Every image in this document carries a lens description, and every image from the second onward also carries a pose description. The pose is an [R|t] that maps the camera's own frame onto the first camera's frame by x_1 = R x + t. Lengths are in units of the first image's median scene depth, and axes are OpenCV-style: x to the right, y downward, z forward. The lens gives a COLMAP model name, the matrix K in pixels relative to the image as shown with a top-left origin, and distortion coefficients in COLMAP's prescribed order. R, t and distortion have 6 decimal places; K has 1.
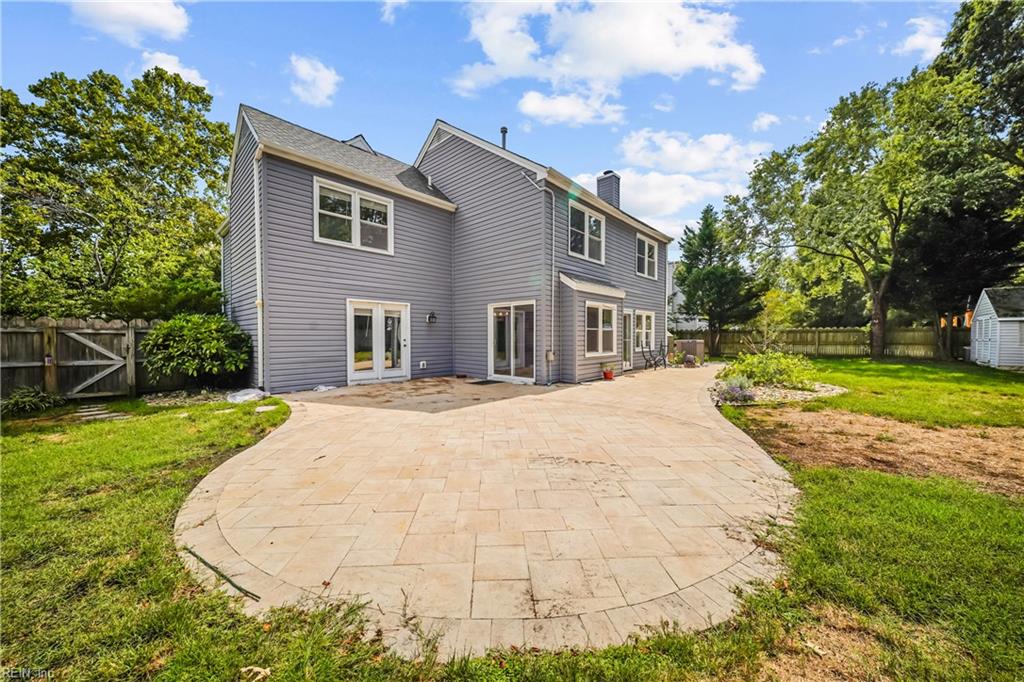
lens RADIAL K [[361.2, 0, 506.1], [0, 361.2, 332.1], [0, 0, 1]] dist [0.001497, -0.003160]
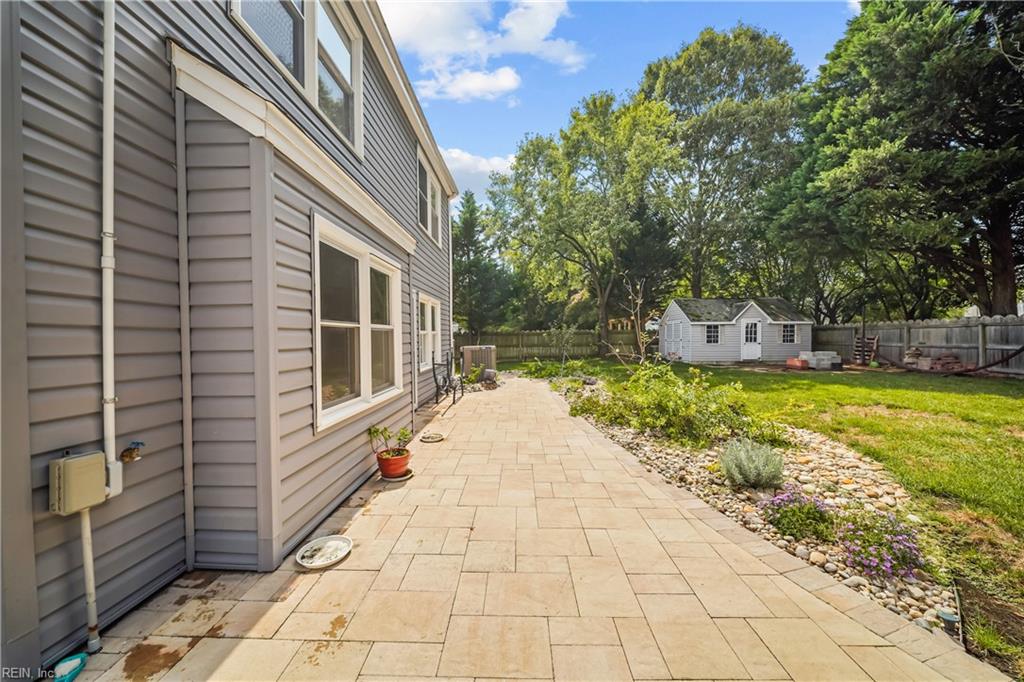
lens RADIAL K [[361.2, 0, 506.1], [0, 361.2, 332.1], [0, 0, 1]] dist [0.001497, -0.003160]
pose [[0.752240, 0.000660, 0.658889, 0.108936], [0.006949, 0.999936, -0.008935, 0.000376], [-0.658853, 0.011300, 0.752187, 0.509636]]
